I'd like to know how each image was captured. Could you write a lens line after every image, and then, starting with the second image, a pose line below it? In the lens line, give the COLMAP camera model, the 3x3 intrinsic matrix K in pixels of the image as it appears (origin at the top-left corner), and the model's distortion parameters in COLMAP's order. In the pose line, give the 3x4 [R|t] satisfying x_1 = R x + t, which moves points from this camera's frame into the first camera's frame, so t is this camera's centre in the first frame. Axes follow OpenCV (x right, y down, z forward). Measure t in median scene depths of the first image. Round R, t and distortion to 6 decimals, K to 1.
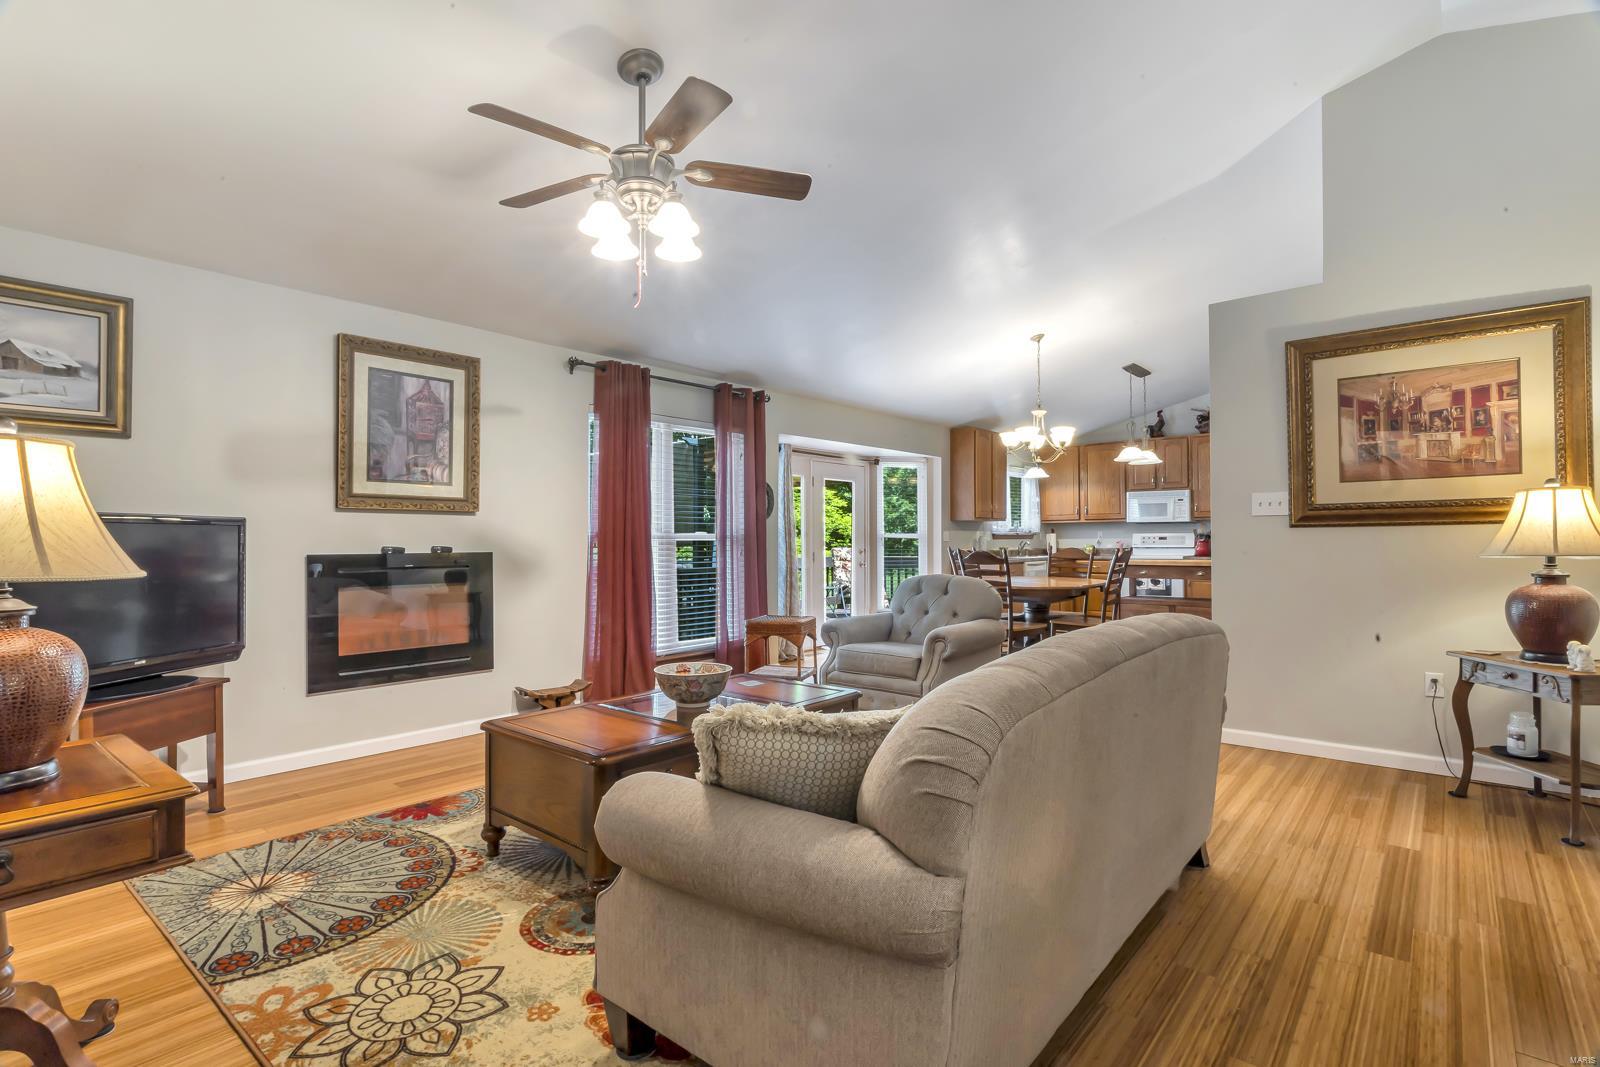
lens RADIAL K [[758.9, 0, 796.9], [0, 758.9, 529.6], [0, 0, 1]] dist [-0.003963, -0.000266]
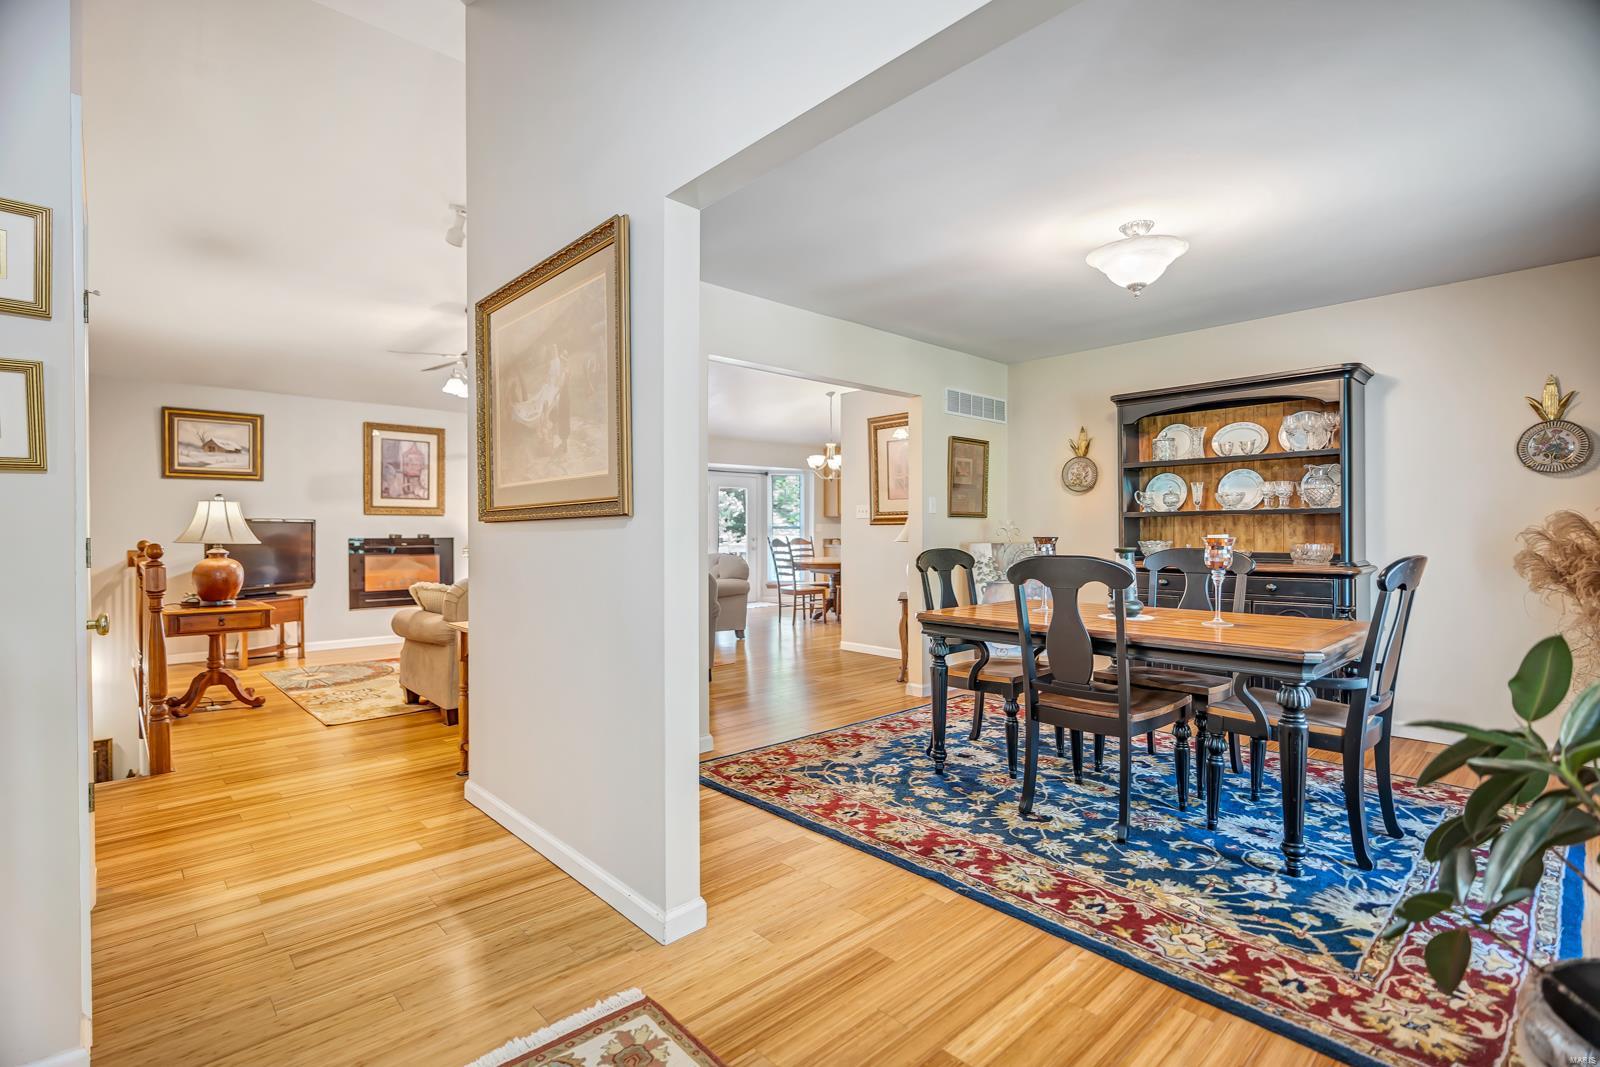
lens RADIAL K [[758.9, 0, 803.3], [0, 758.9, 533.5], [0, 0, 1]] dist [-0.003963, -0.000266]
pose [[0.992204, 0.004721, -0.124536, 0.702335], [-0.002277, 0.999802, 0.019761, -0.018072], [0.124605, -0.019323, 0.992018, -0.729373]]
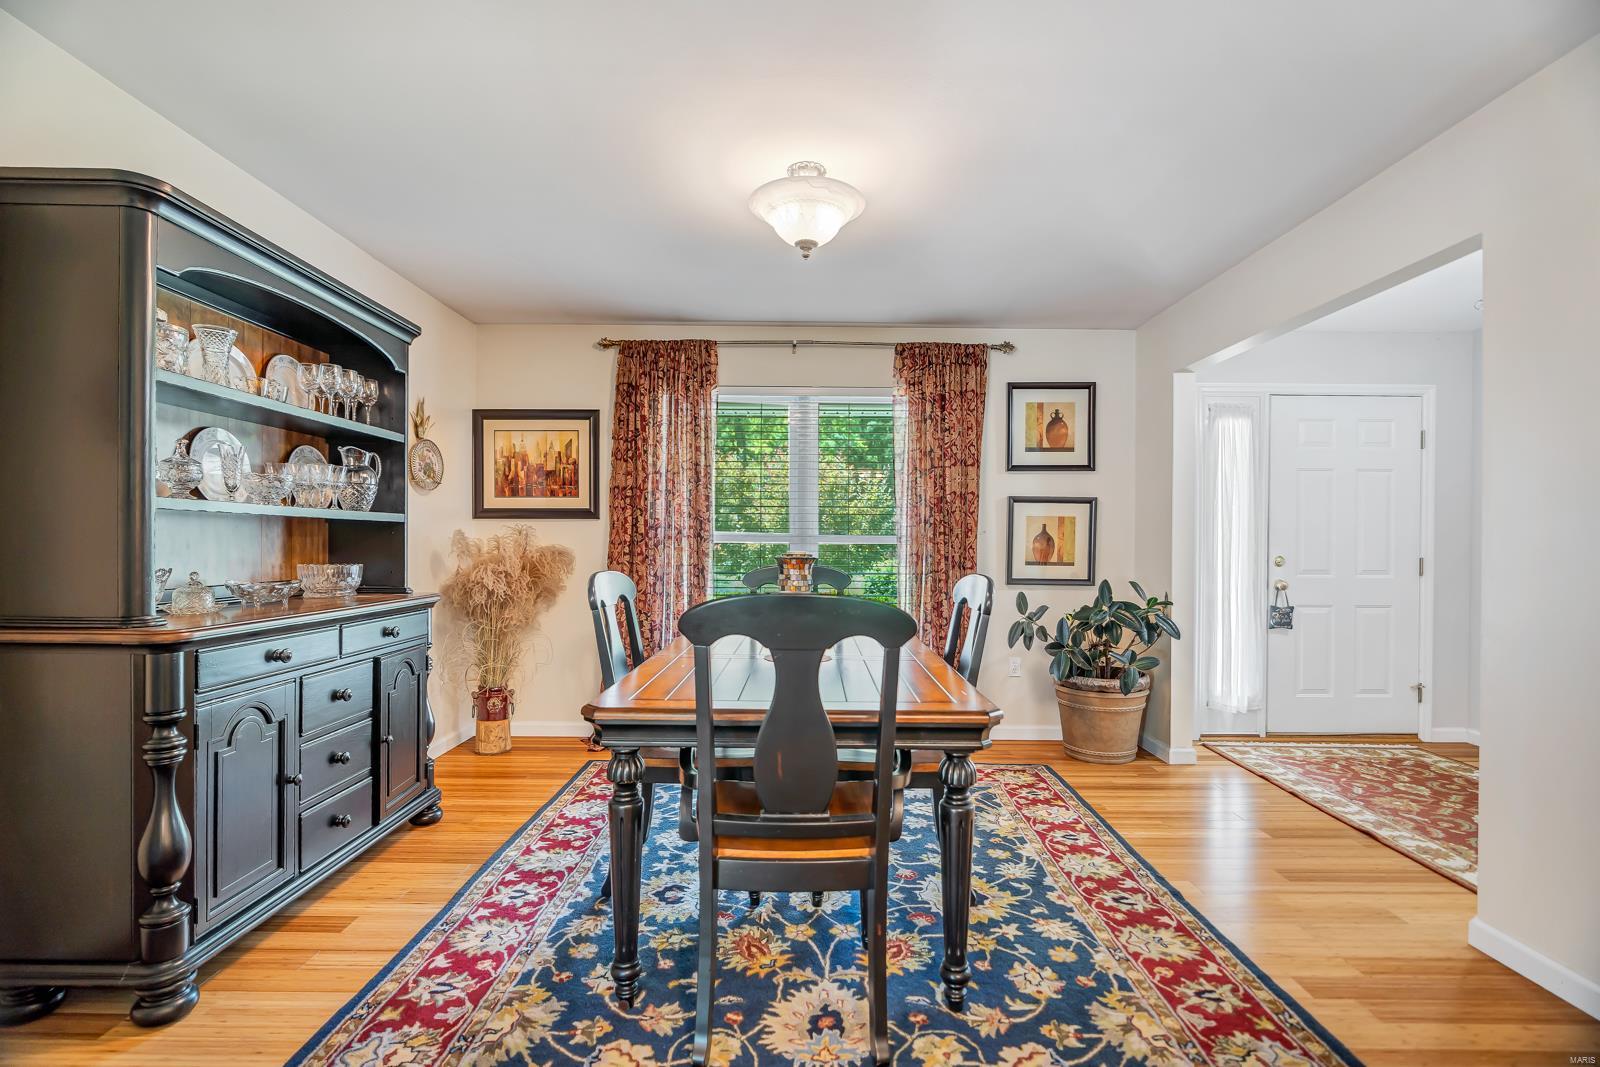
lens RADIAL K [[758.9, 0, 807.8], [0, 758.9, 541.5], [0, 0, 1]] dist [-0.003963, -0.000266]
pose [[-0.649516, 0.009225, 0.760292, 0.465224], [-0.010324, 0.999727, -0.020950, 0.004423], [-0.760278, -0.021457, -0.649244, 0.485943]]
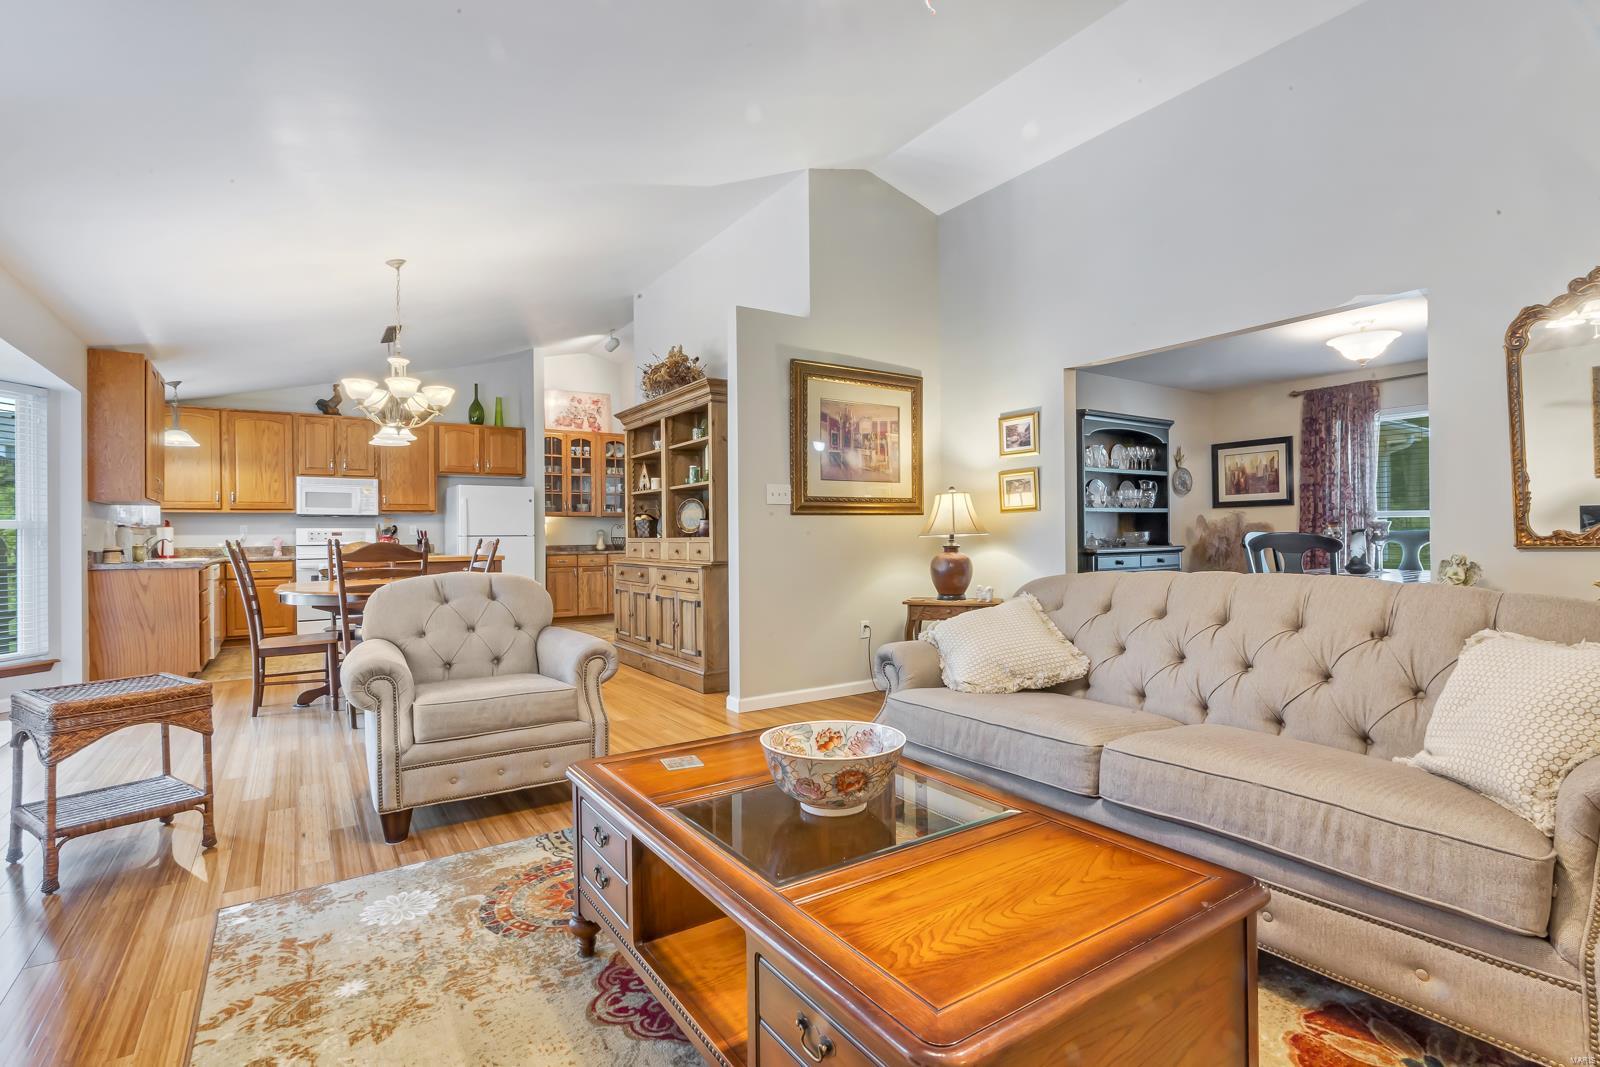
lens RADIAL K [[758.9, 0, 804.9], [0, 758.9, 532.9], [0, 0, 1]] dist [-0.003963, -0.000266]
pose [[0.266665, 0.006837, 0.963765, -0.456971], [-0.004390, 0.999973, -0.005879, 0.029969], [-0.963779, -0.002664, 0.266688, 0.616061]]
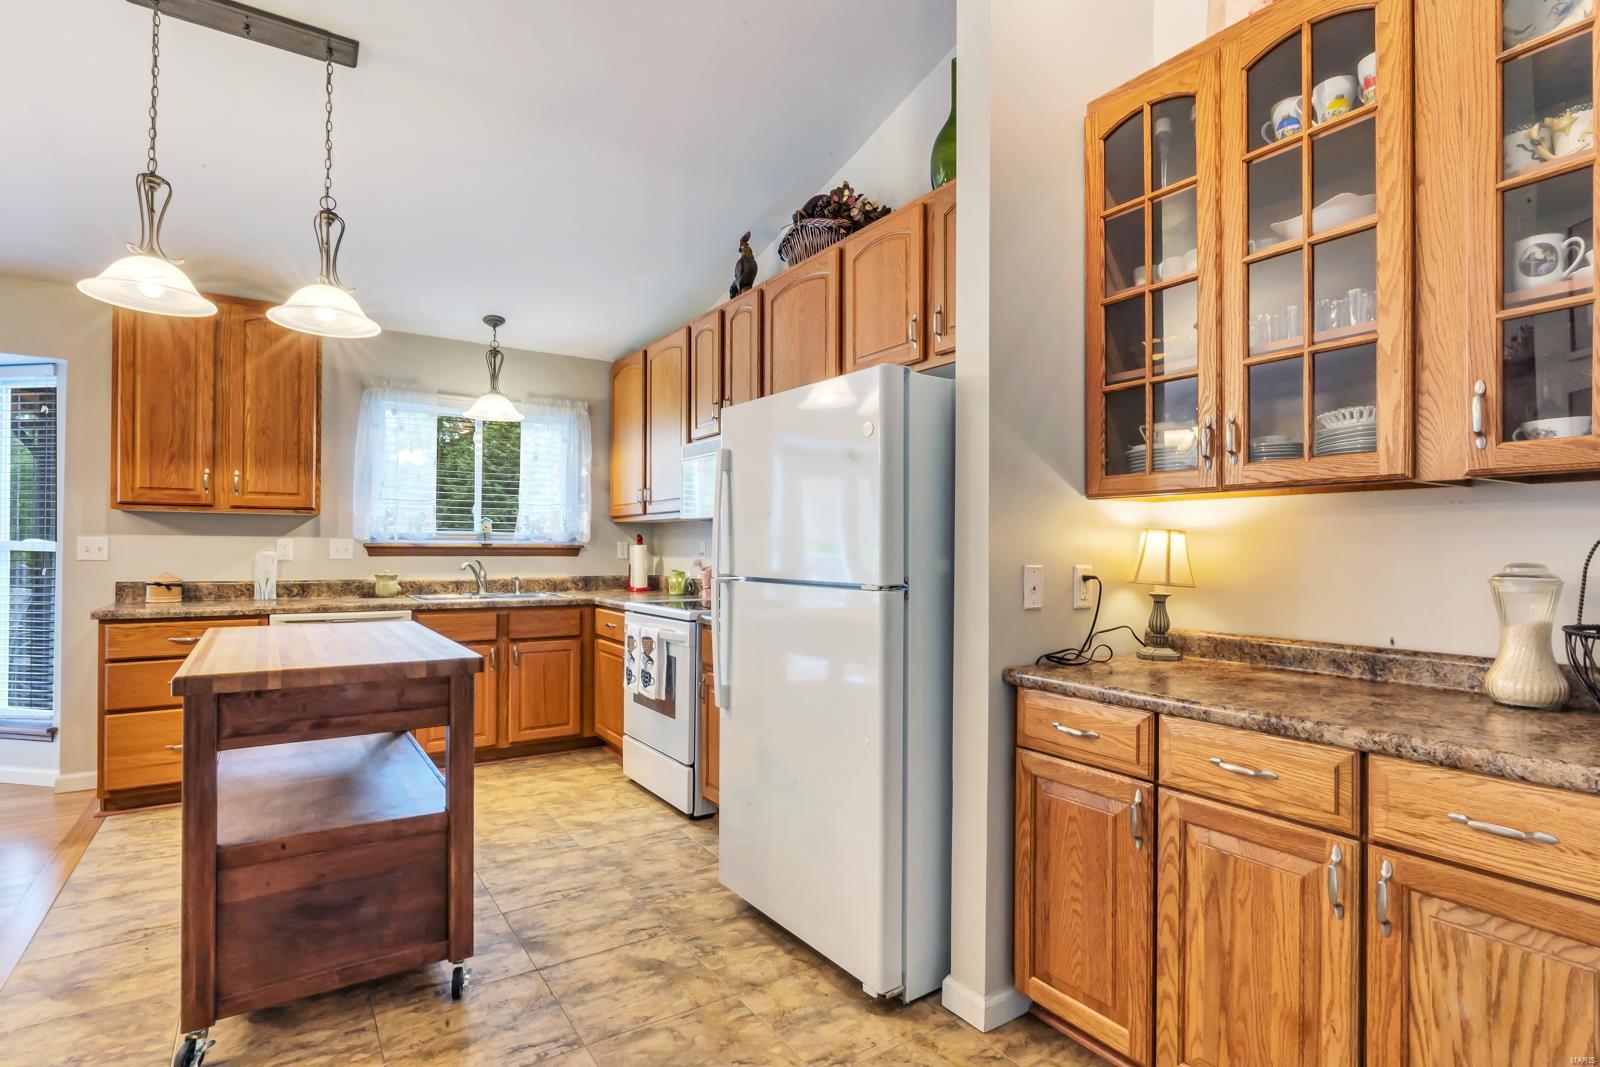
lens RADIAL K [[758.9, 0, 811.8], [0, 758.9, 543.4], [0, 0, 1]] dist [-0.003963, -0.000266]
pose [[0.961529, 0.013966, -0.274348, 1.432007], [-0.010705, 0.999853, 0.013377, -0.007262], [0.274494, -0.009925, 0.961537, 1.455742]]
